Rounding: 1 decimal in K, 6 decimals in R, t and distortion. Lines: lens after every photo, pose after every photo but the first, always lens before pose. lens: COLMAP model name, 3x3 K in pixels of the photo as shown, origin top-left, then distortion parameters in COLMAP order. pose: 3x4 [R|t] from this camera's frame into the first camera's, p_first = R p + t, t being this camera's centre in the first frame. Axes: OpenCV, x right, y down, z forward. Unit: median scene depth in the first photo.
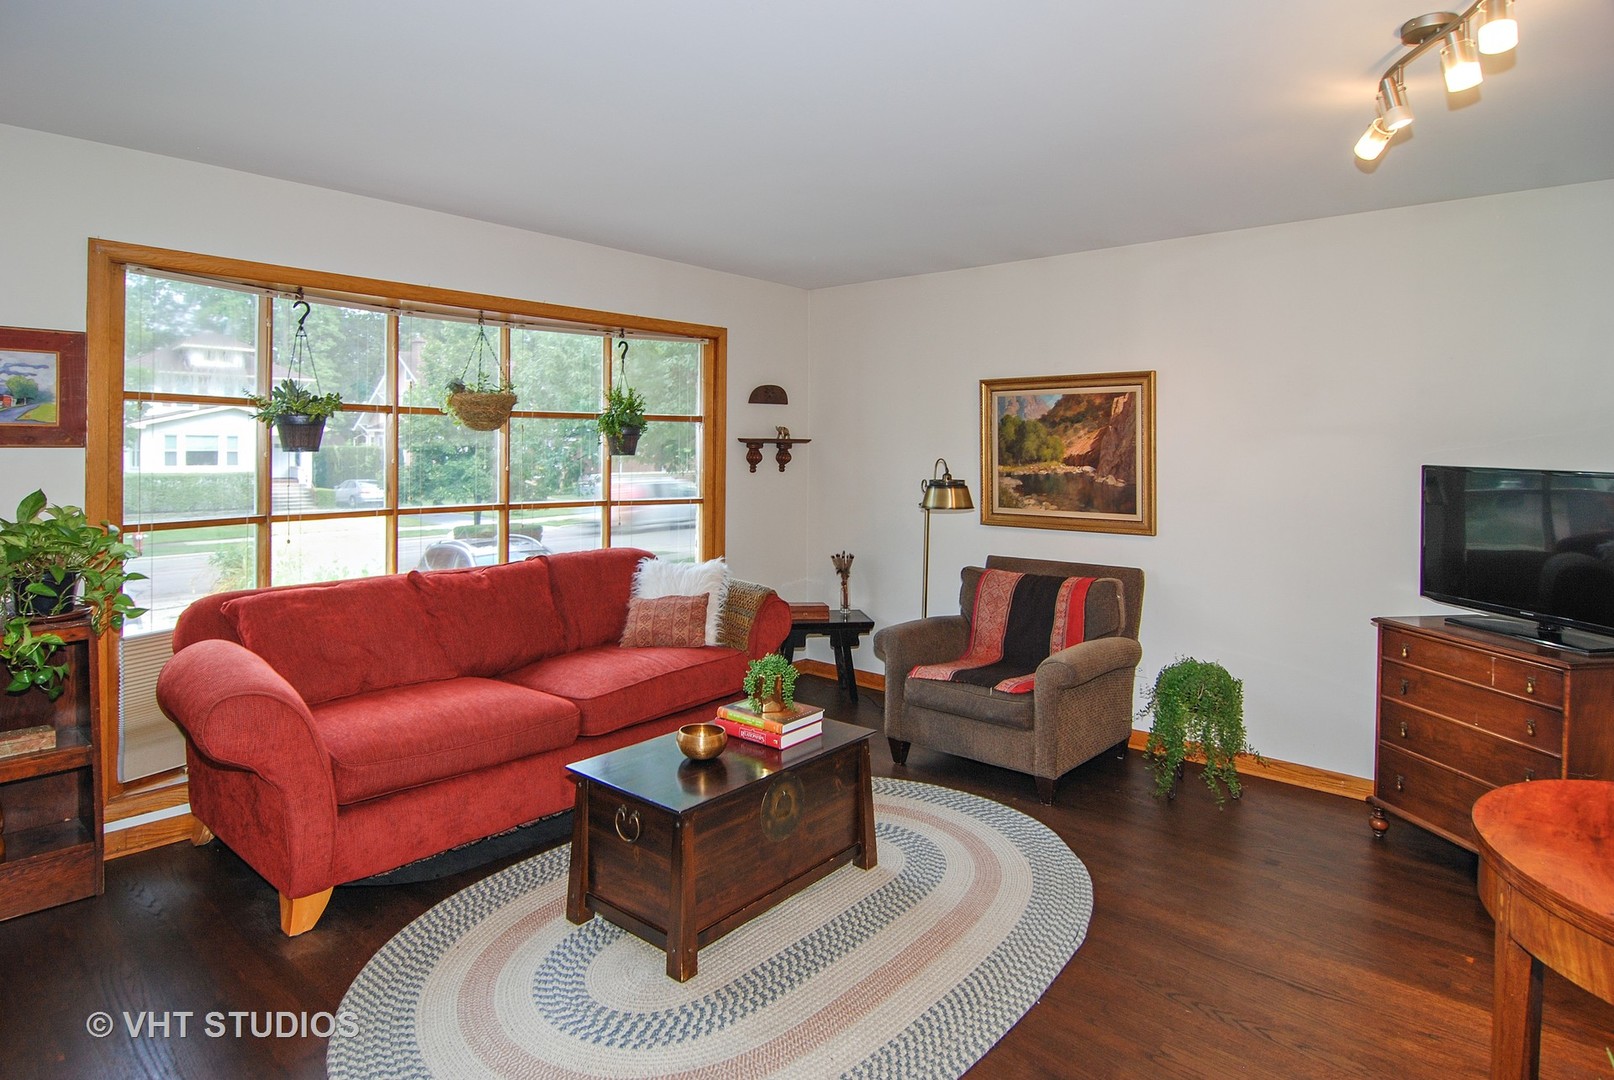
lens RADIAL K [[903.6, 0, 787.7], [0, 903.6, 508.3], [0, 0, 1]] dist [-0.002261, -0.000555]
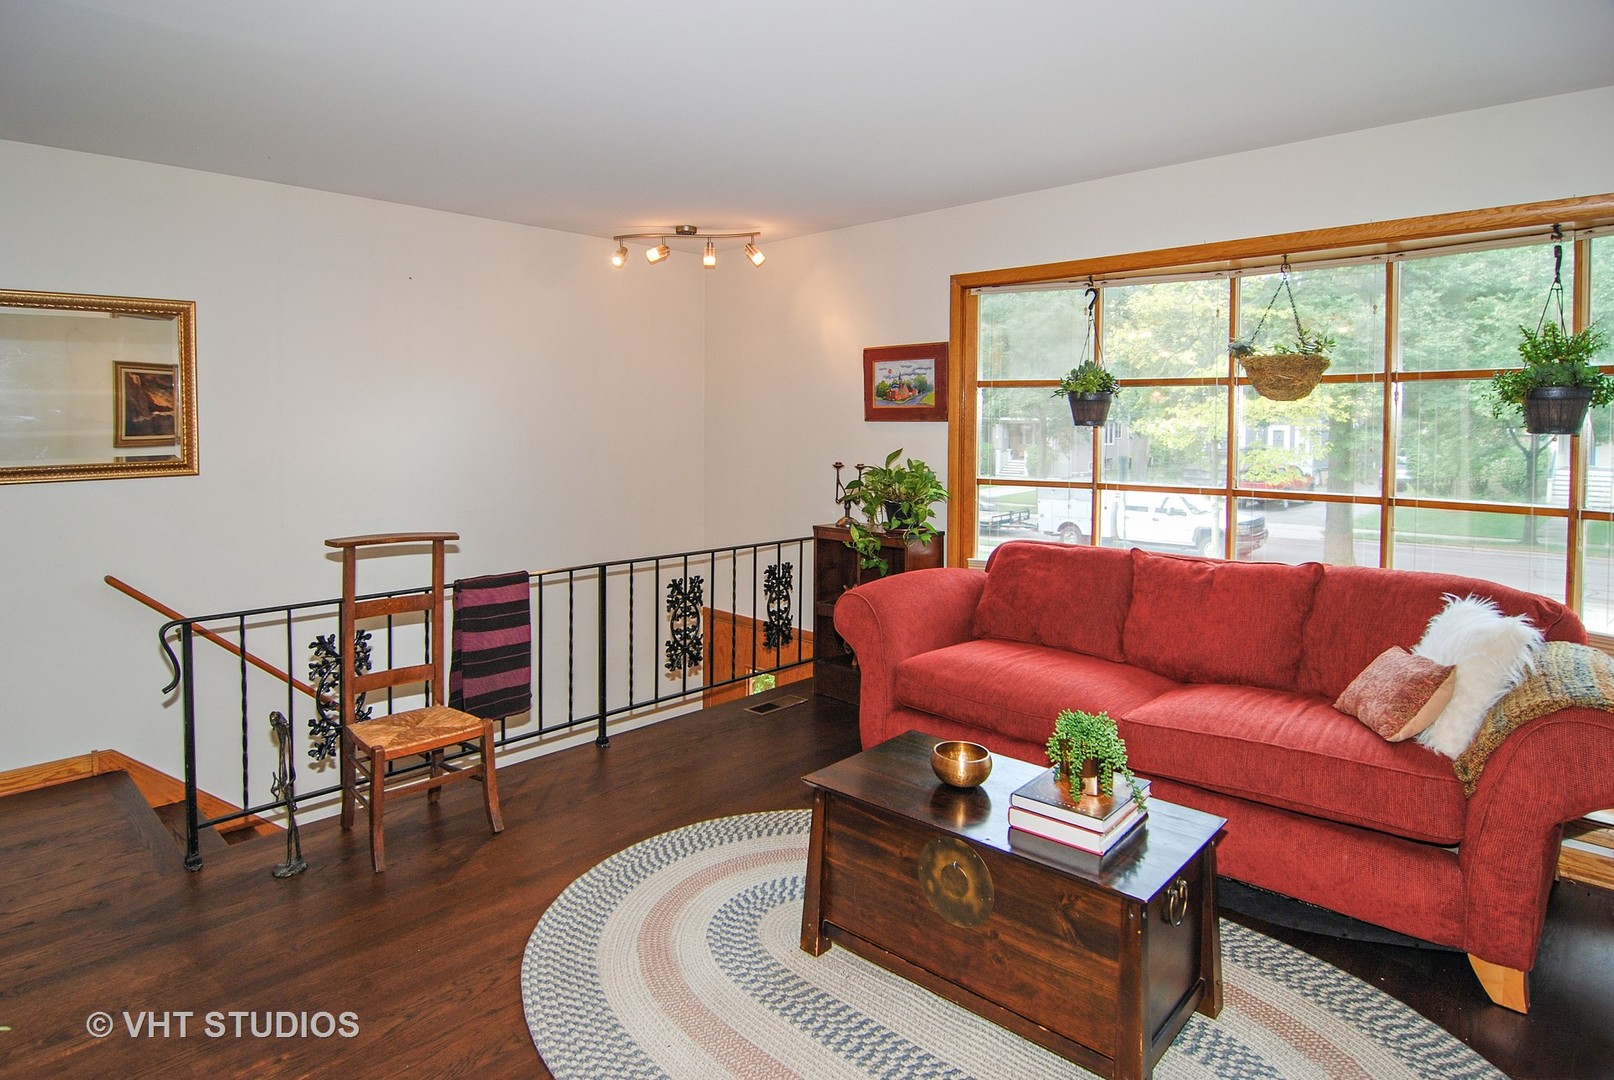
lens RADIAL K [[903.6, 0, 787.7], [0, 903.6, 508.3], [0, 0, 1]] dist [-0.002261, -0.000555]
pose [[-0.032517, 0.094088, -0.995033, 0.643201], [-0.069405, 0.992943, 0.096159, -0.047867], [0.997058, 0.072187, -0.025758, 0.739825]]
